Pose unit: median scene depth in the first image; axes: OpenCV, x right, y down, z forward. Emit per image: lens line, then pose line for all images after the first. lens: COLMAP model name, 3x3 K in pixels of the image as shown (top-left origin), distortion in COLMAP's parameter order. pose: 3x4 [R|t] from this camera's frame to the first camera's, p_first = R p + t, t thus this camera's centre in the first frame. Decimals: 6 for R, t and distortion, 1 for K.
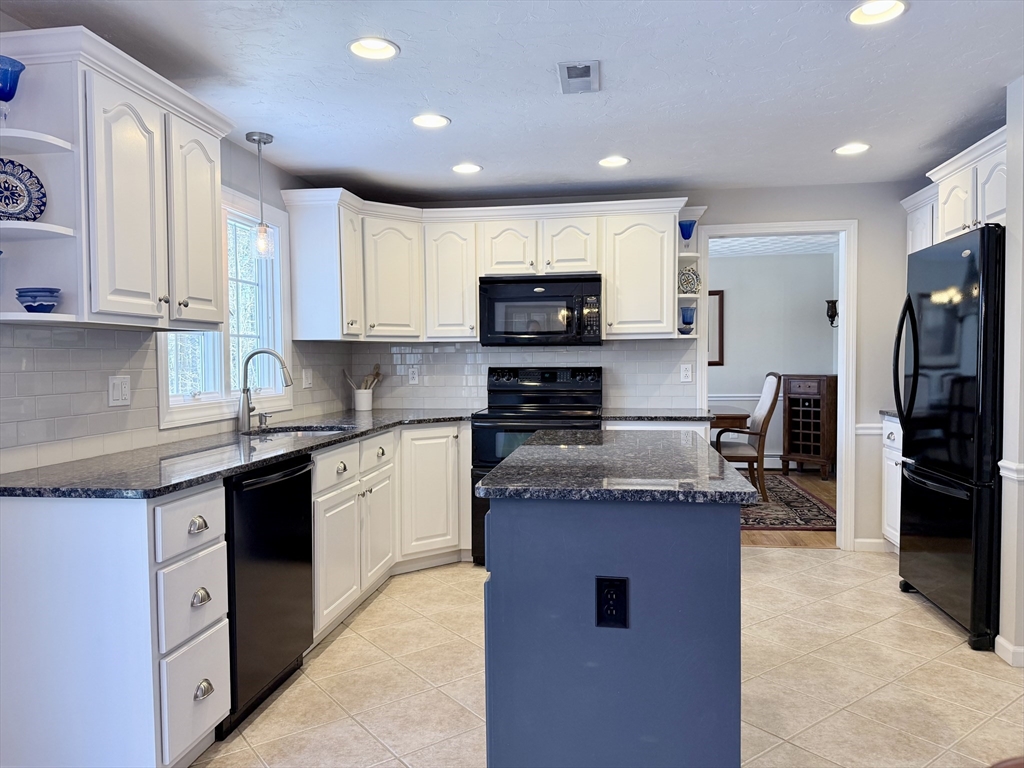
lens RADIAL K [[715.0, 0, 512.0], [0, 715.0, 384.0], [0, 0, 1]] dist [0.096831, -0.122144]
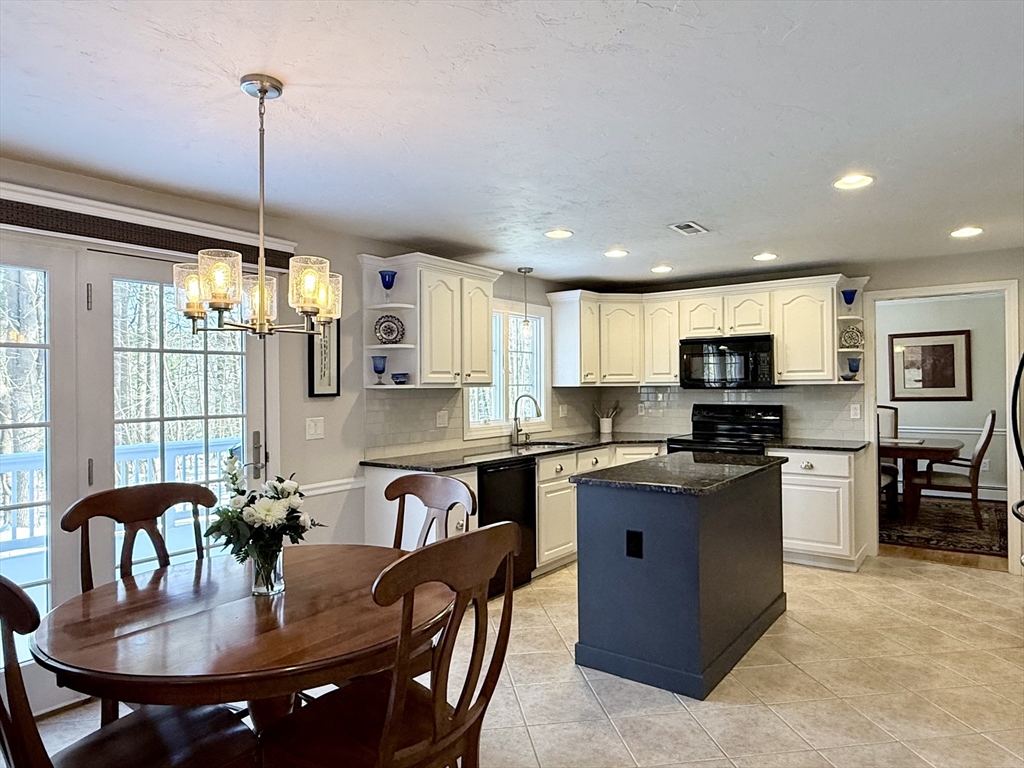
lens RADIAL K [[642.4, 0, 512.0], [0, 642.4, 384.0], [0, 0, 1]] dist [0.003586, 0.001954]
pose [[0.879907, -0.000521, -0.475145, 0.281668], [-0.014973, 0.999472, -0.028825, -0.024851], [0.474910, 0.032478, 0.879435, -0.267918]]
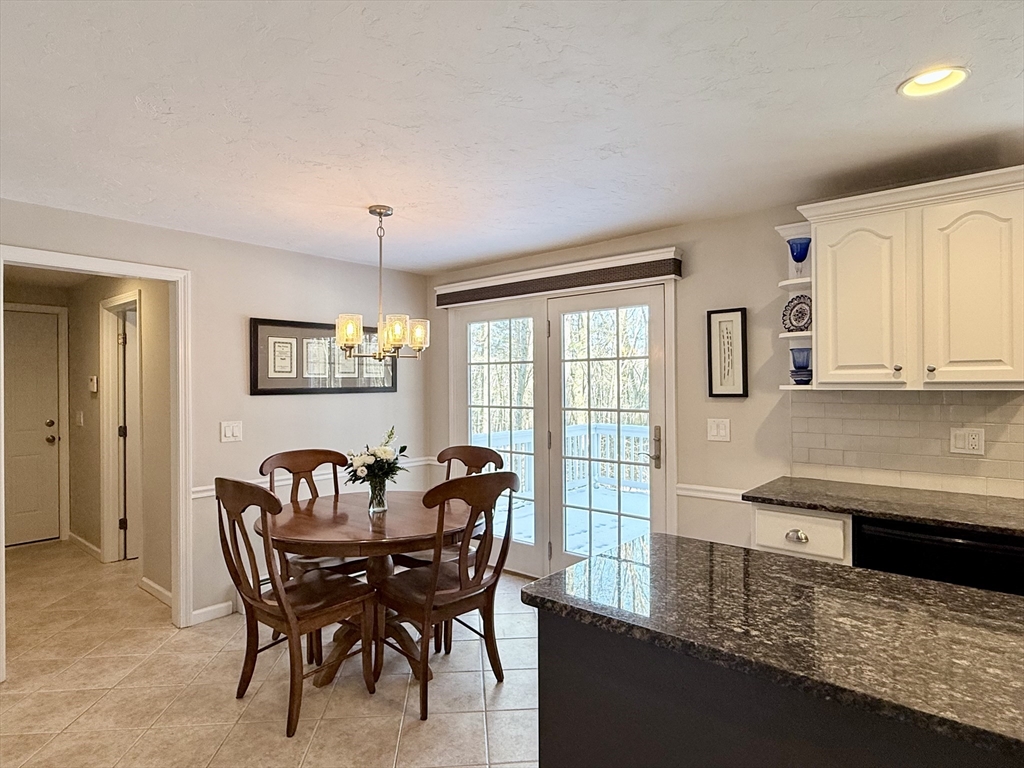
lens RADIAL K [[569.7, 0, 512.0], [0, 569.7, 384.0], [0, 0, 1]] dist [-0.000523, -0.000124]
pose [[-0.530771, 0.015114, -0.847380, 0.404157], [-0.014941, 0.999519, 0.027187, -0.063048], [0.847383, 0.027090, -0.530290, 0.569079]]
